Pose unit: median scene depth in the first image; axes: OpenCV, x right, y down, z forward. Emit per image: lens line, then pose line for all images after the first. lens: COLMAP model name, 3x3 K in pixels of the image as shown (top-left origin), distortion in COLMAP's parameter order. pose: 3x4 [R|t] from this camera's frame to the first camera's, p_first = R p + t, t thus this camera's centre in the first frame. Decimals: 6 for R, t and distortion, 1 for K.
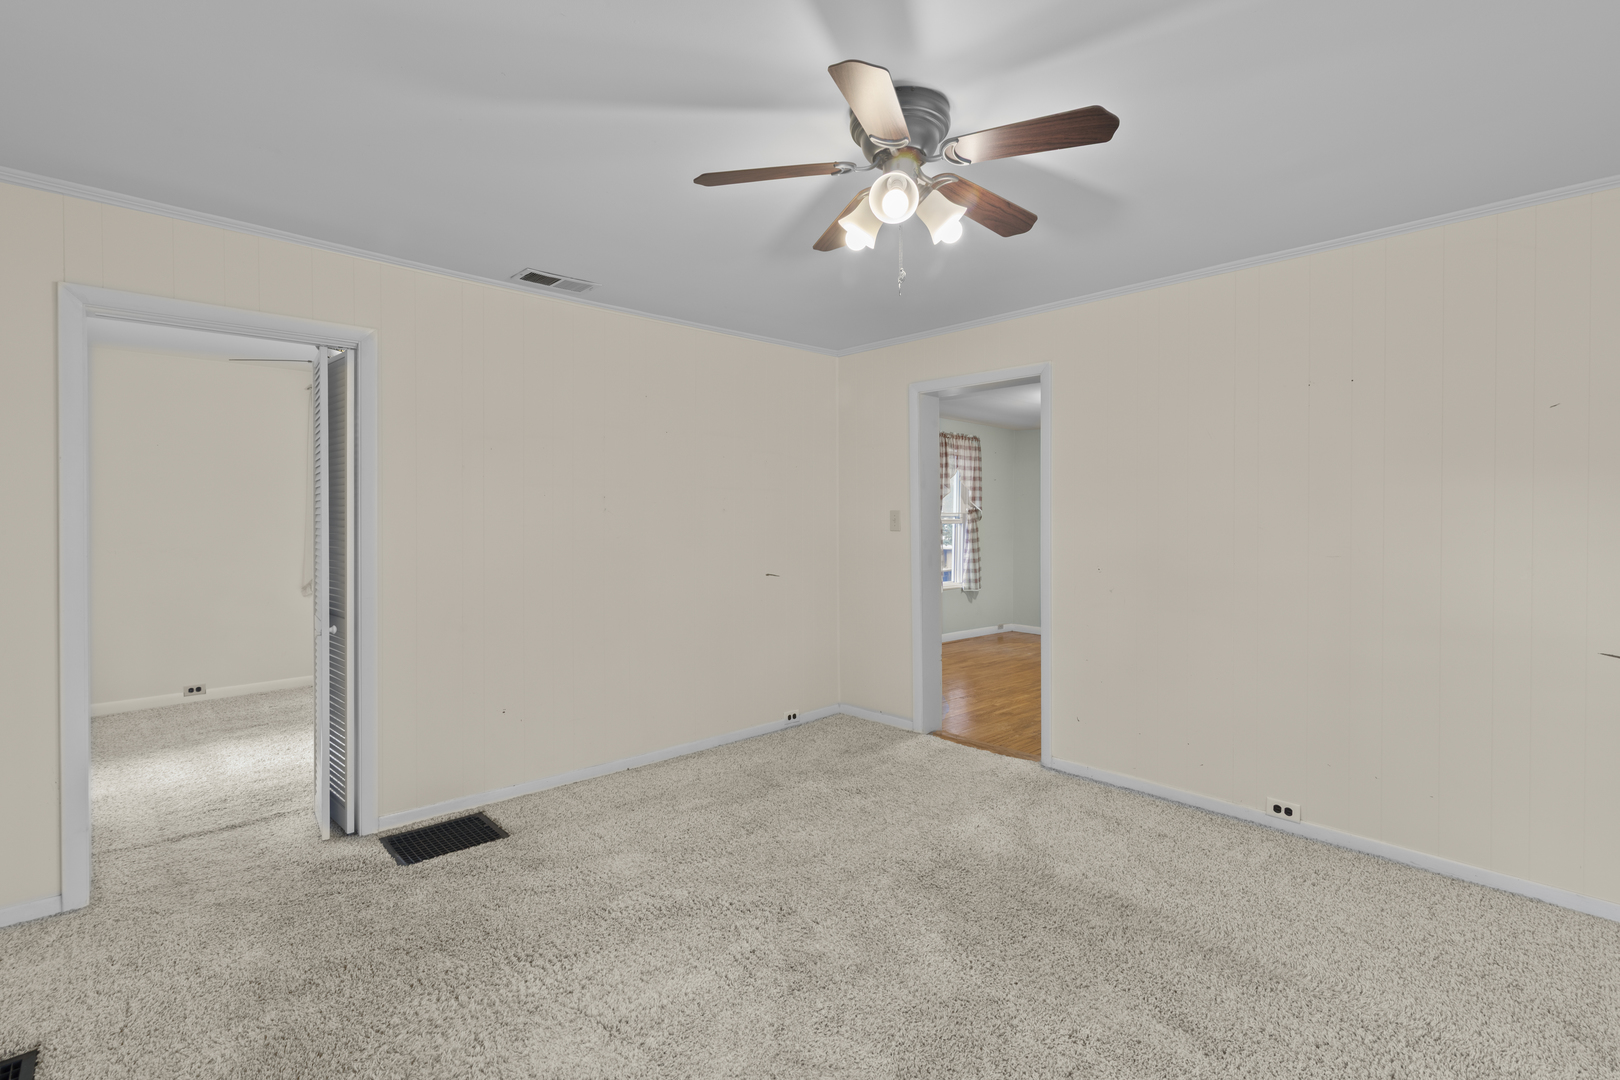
lens RADIAL K [[718.2, 0, 798.5], [0, 718.2, 530.6], [0, 0, 1]] dist [0.000638, 0.000098]
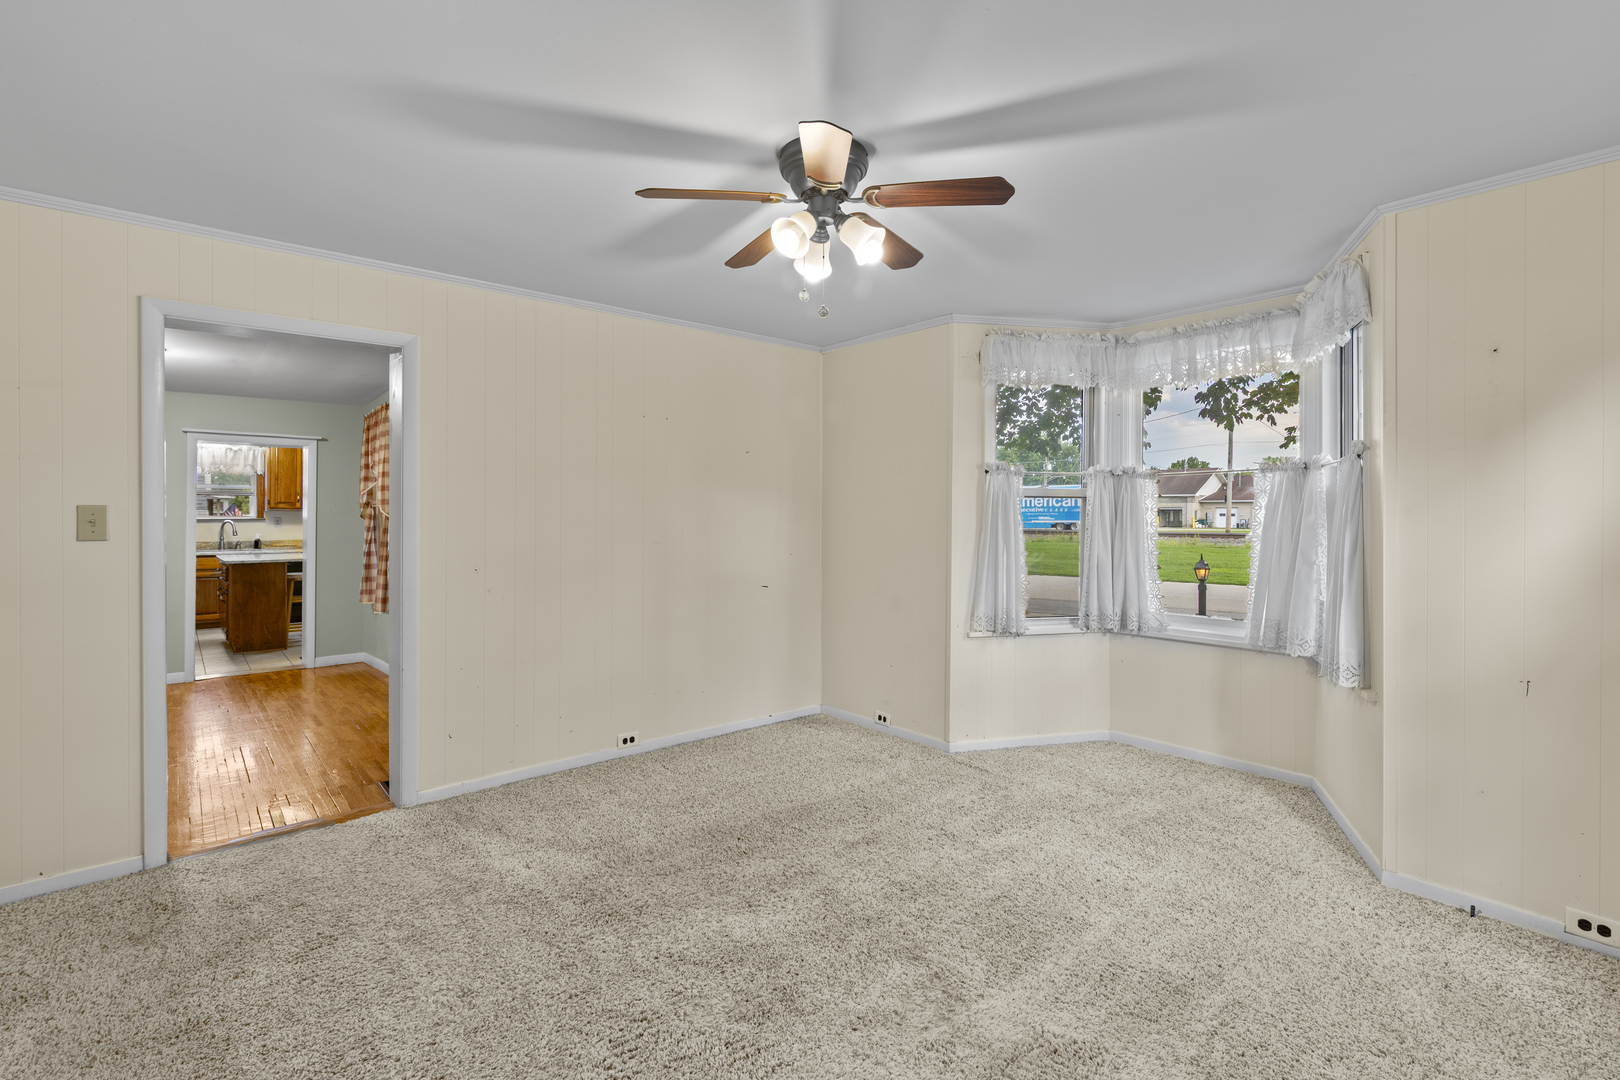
lens RADIAL K [[751.3, 0, 809.7], [0, 751.3, 523.6], [0, 0, 1]] dist [0.002837, 0.000027]
pose [[0.024031, -0.014053, 0.999612, -0.602386], [0.008452, 0.999868, 0.013853, -0.020288], [-0.999675, 0.008116, 0.024146, 0.560711]]
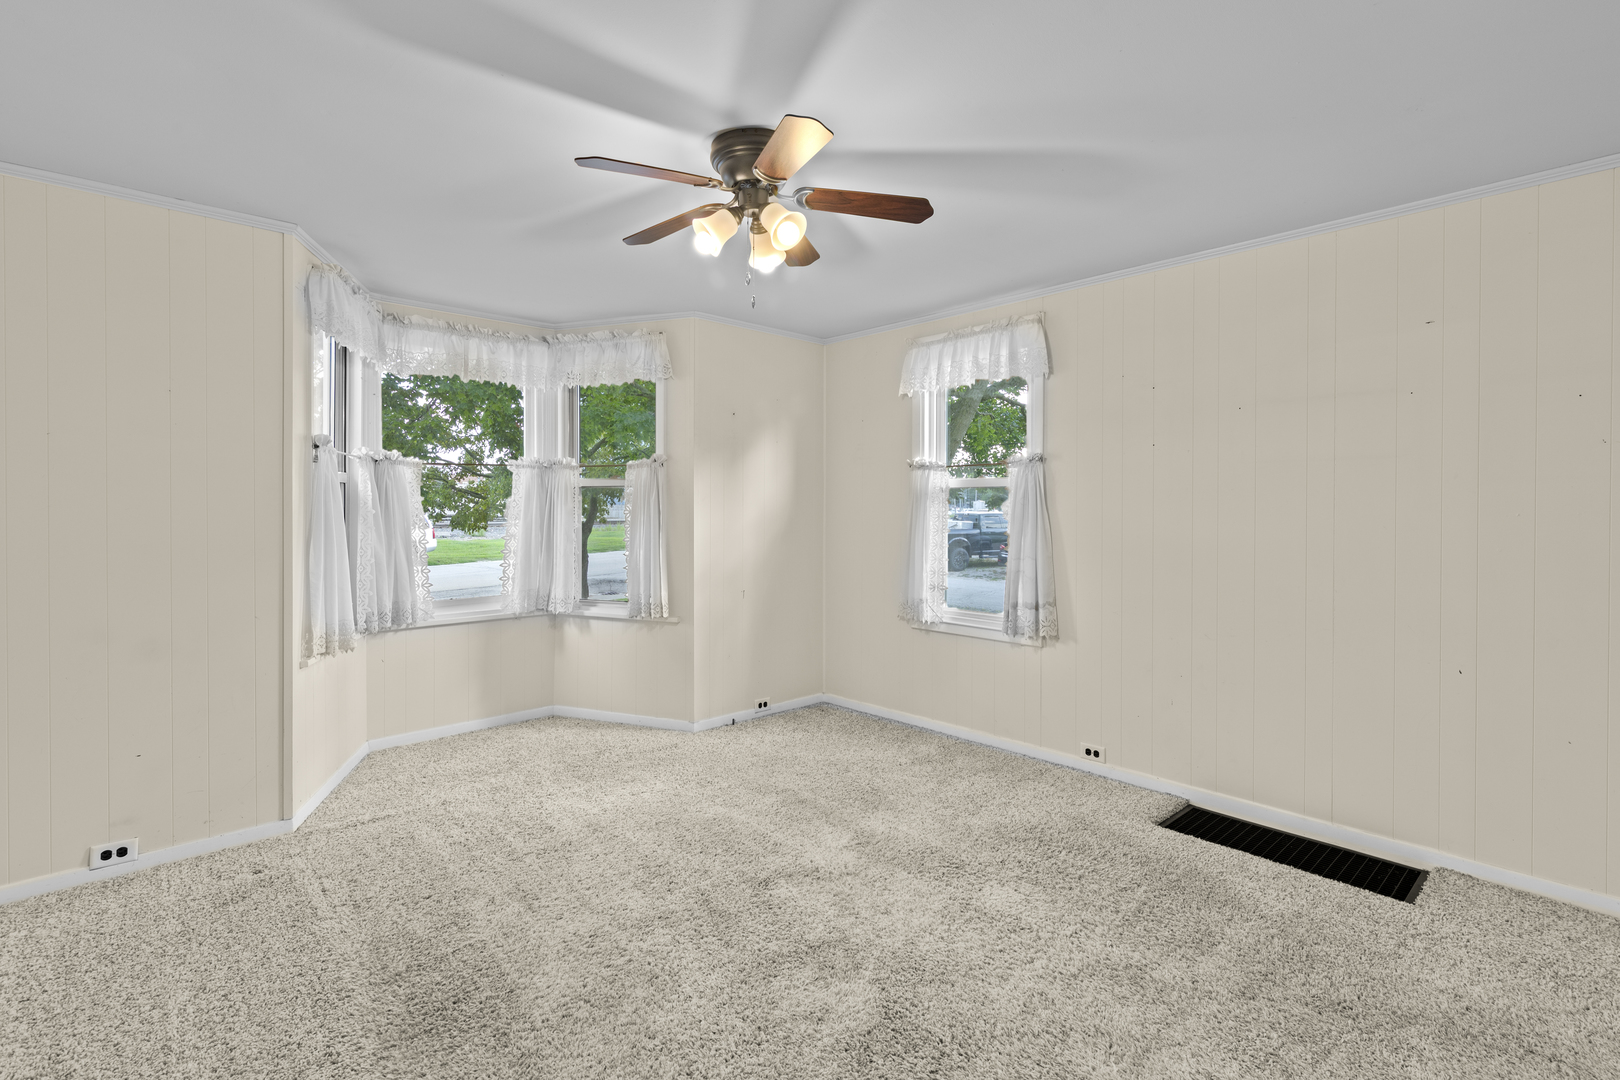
lens RADIAL K [[751.3, 0, 809.7], [0, 751.3, 523.6], [0, 0, 1]] dist [0.002837, 0.000027]
pose [[-0.999870, 0.000259, -0.016117, 0.025673], [-0.000297, 0.999407, 0.034443, -0.022549], [0.016116, 0.034444, -0.999277, 1.248298]]
